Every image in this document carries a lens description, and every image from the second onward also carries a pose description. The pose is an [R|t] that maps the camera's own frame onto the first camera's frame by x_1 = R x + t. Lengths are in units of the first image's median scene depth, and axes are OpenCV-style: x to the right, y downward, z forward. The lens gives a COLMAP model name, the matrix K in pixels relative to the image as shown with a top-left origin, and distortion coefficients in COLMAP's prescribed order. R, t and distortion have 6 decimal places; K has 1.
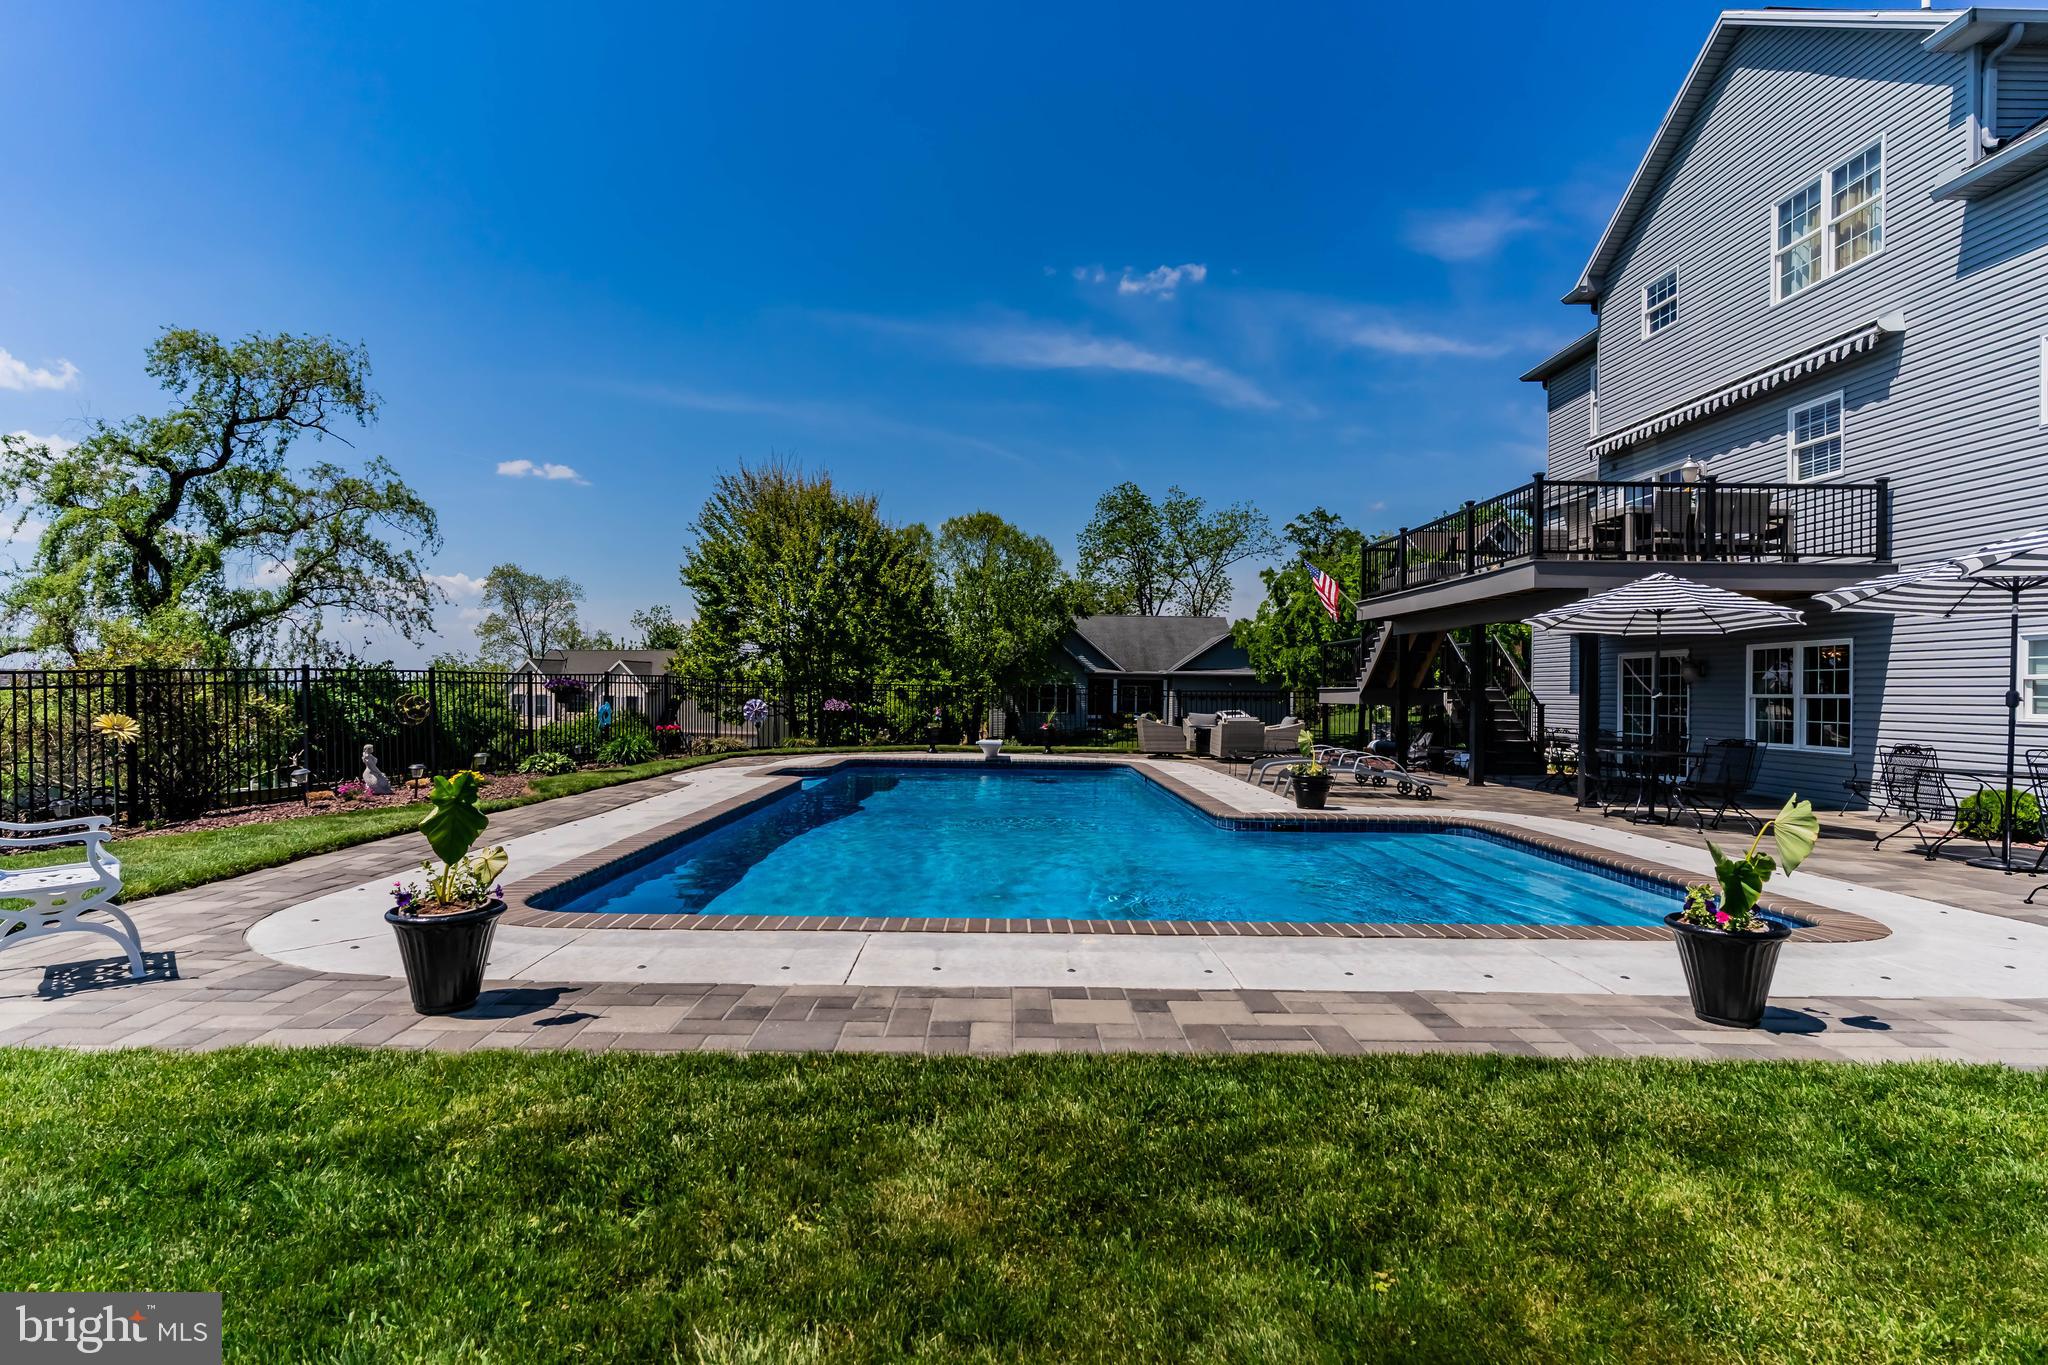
lens RADIAL K [[1059.6, 0, 1023.6], [0, 1059.6, 686.0], [0, 0, 1]] dist [0.000234, 0.003384]
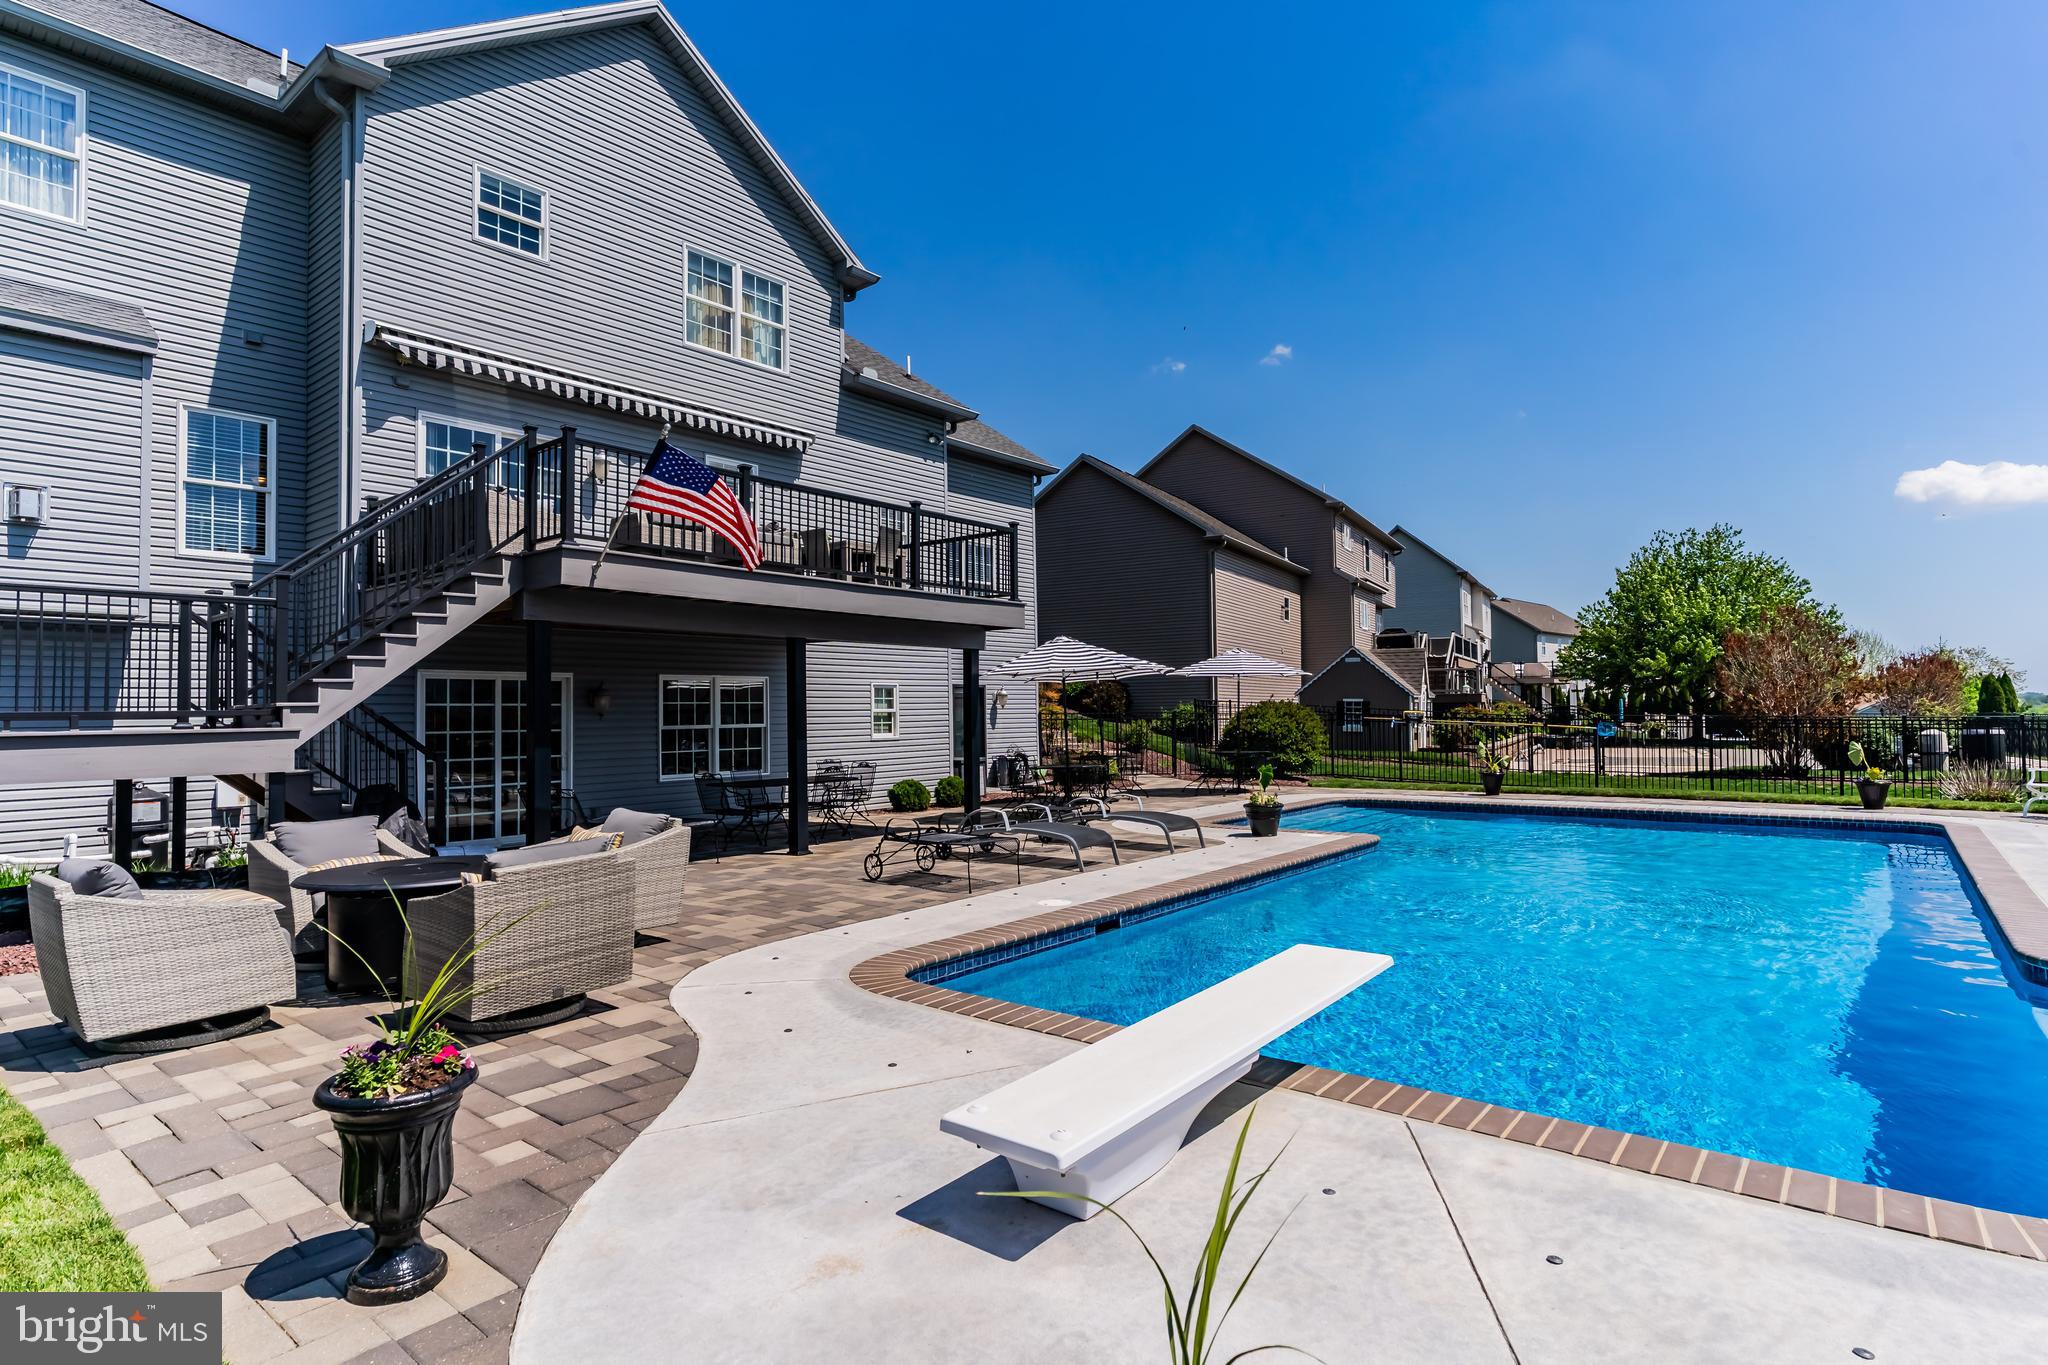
lens RADIAL K [[1059.6, 0, 1028.4], [0, 1059.6, 678.7], [0, 0, 1]] dist [0.000234, 0.003384]
pose [[-0.766130, -0.005180, 0.642664, -0.200296], [-0.019567, 0.999692, -0.015268, -0.027576], [-0.642387, -0.024272, -0.765996, 1.546465]]
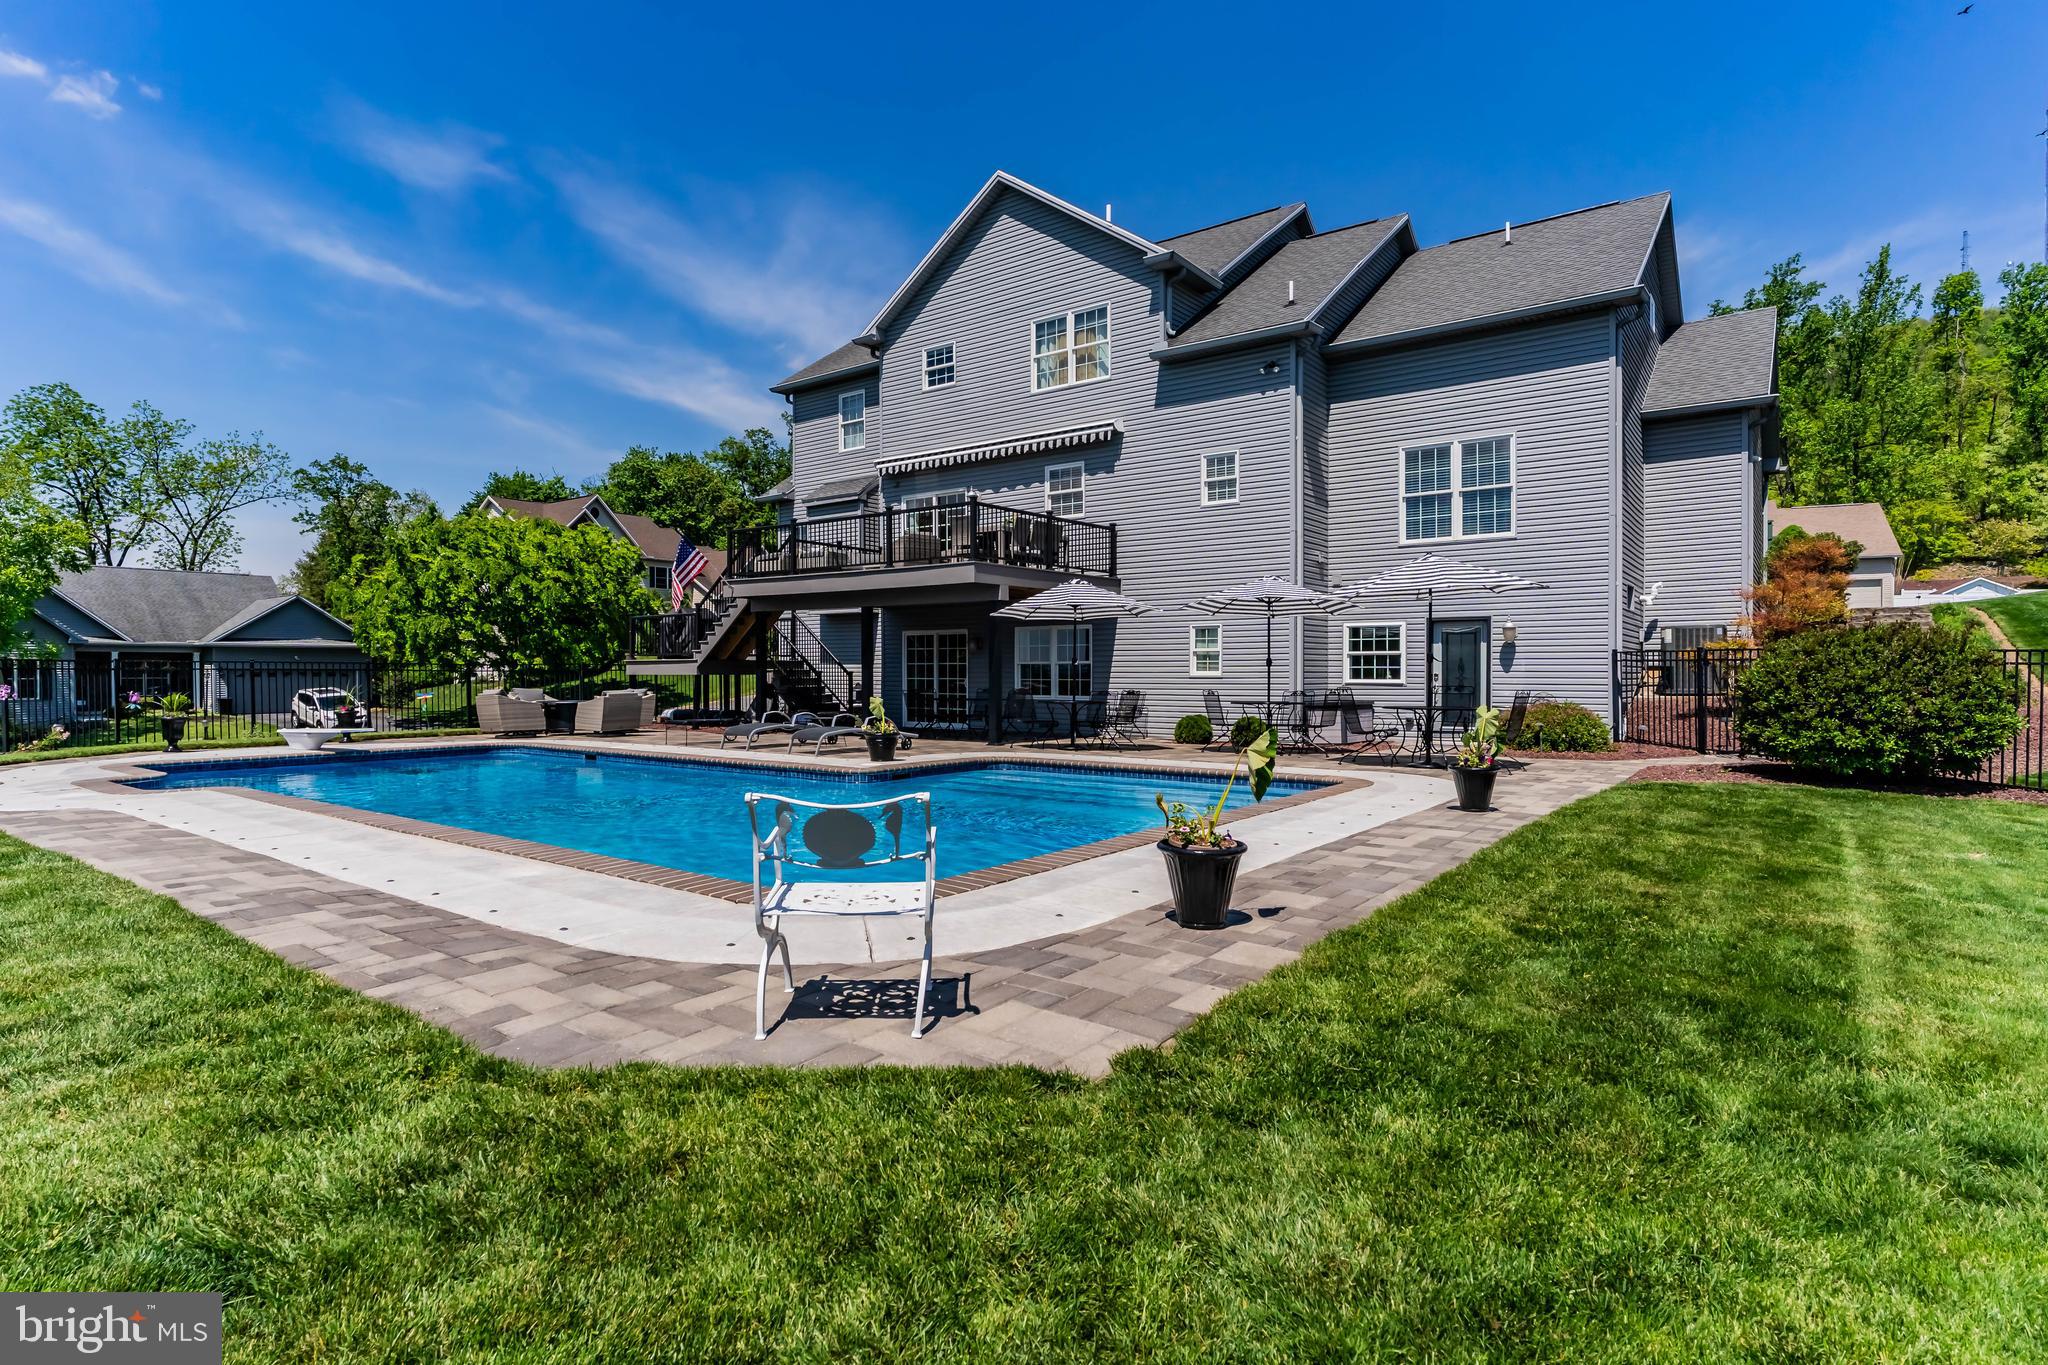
lens RADIAL K [[1059.6, 0, 1034.8], [0, 1059.6, 685.6], [0, 0, 1]] dist [0.000234, 0.003384]
pose [[0.607701, -0.027947, 0.793674, -0.445033], [0.006597, 0.999524, 0.030144, -0.003061], [-0.794138, -0.013083, 0.607596, 0.115327]]
